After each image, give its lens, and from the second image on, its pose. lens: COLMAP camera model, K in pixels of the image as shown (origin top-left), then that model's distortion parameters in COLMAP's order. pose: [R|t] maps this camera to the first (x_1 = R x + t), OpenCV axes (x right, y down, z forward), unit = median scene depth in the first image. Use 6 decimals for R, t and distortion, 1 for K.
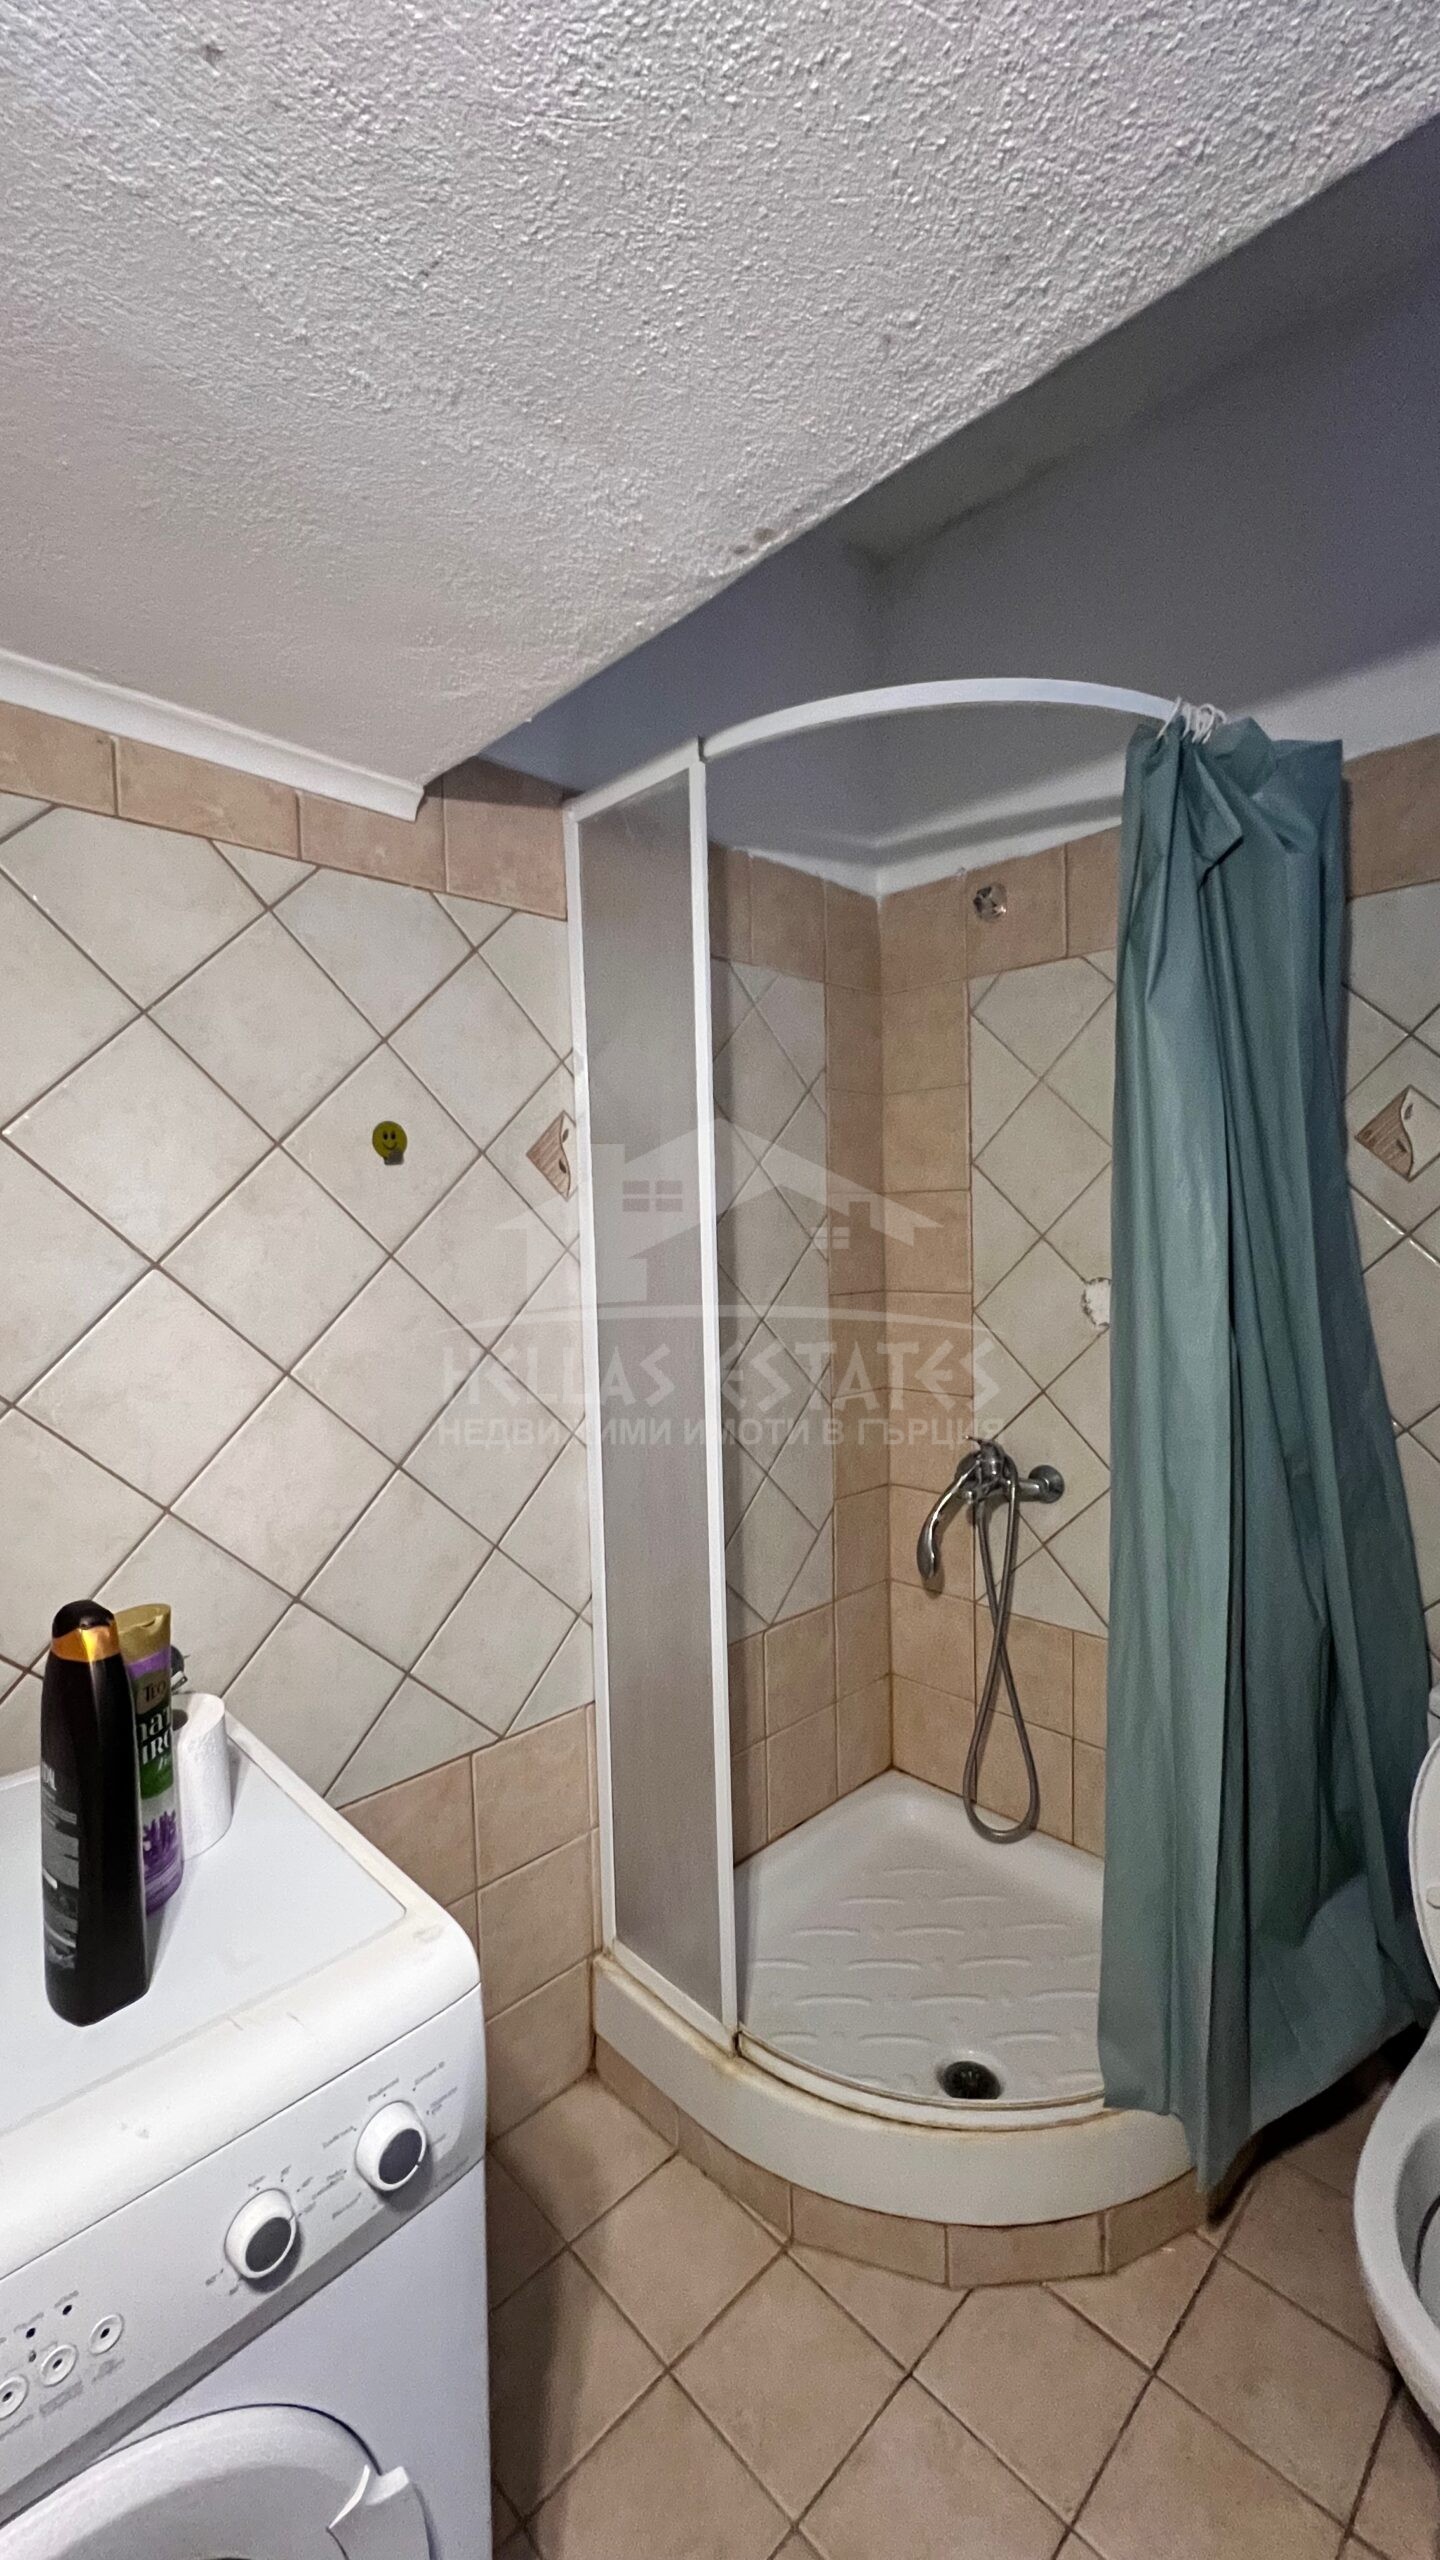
lens RADIAL K [[1026.6, 0, 733.5], [0, 1026.6, 1275.2], [0, 0, 1]] dist [-0.000195, -0.000231]
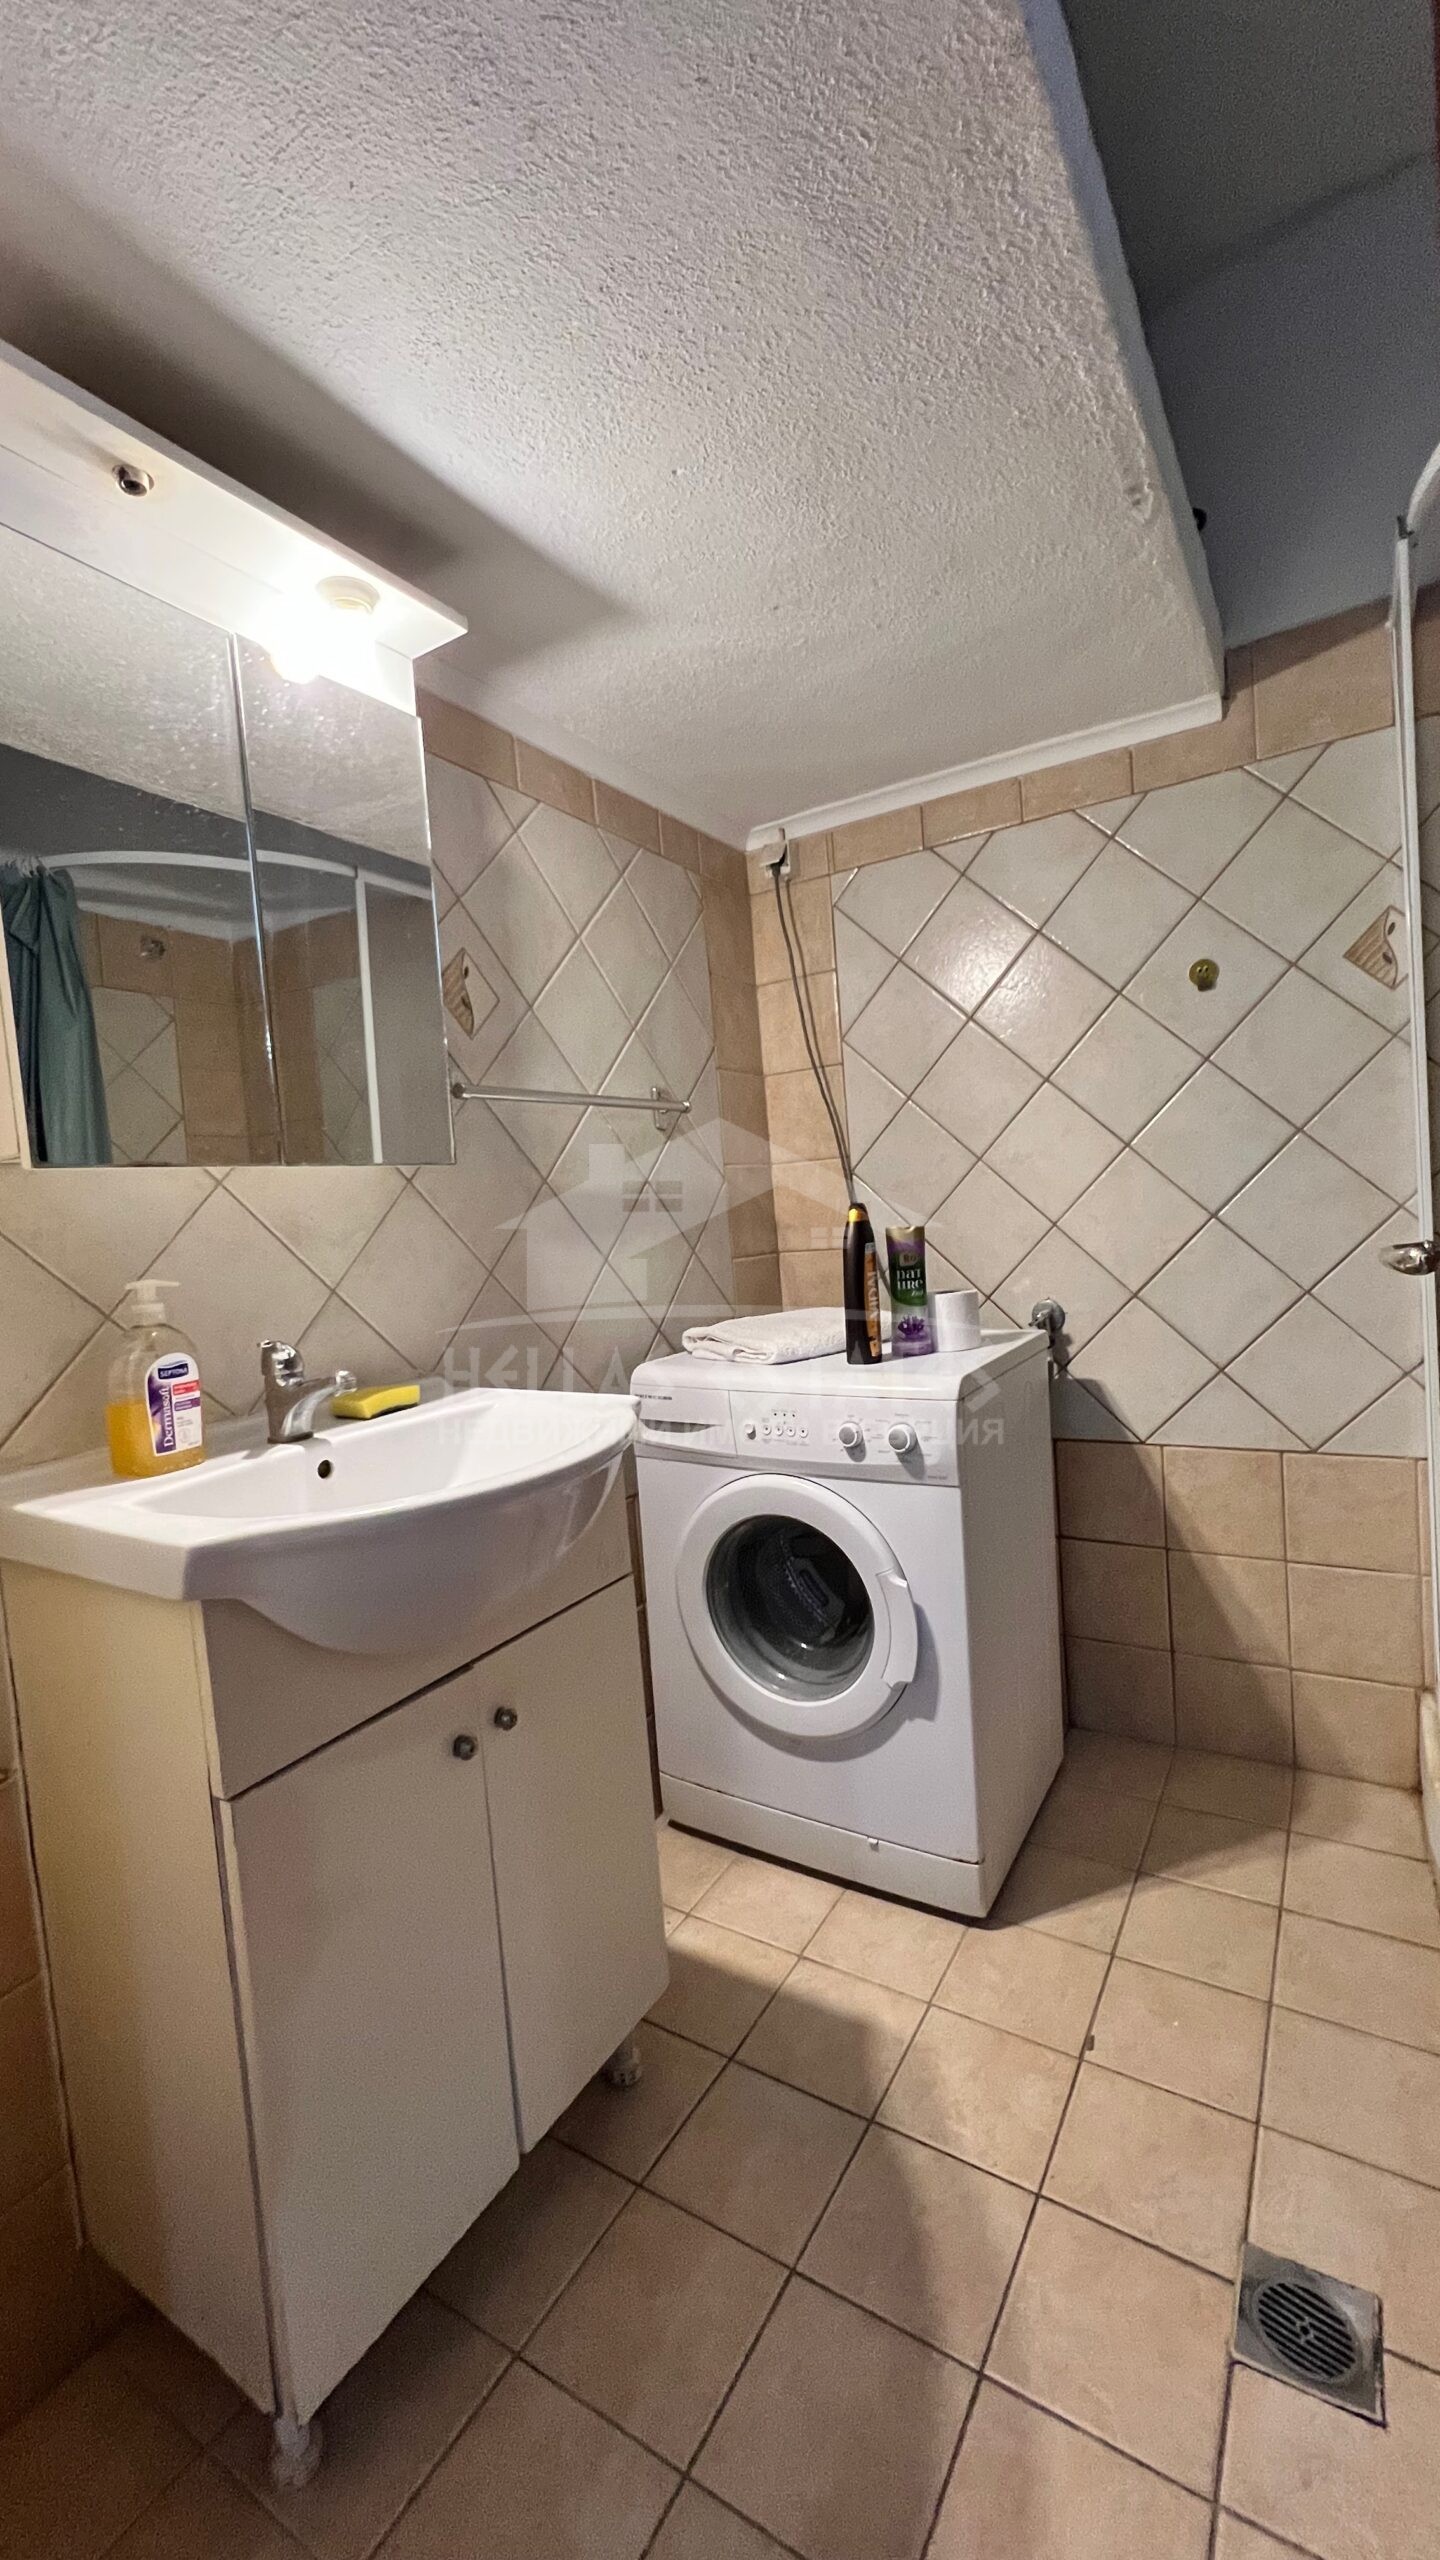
lens RADIAL K [[1026.6, 0, 728.9], [0, 1026.6, 1272.2], [0, 0, 1]] dist [-0.000195, -0.000231]
pose [[0.238408, 0.054966, -0.969608, 0.858659], [0.021990, 0.997836, 0.061973, 0.166871], [0.970916, -0.036097, 0.236683, 0.057750]]
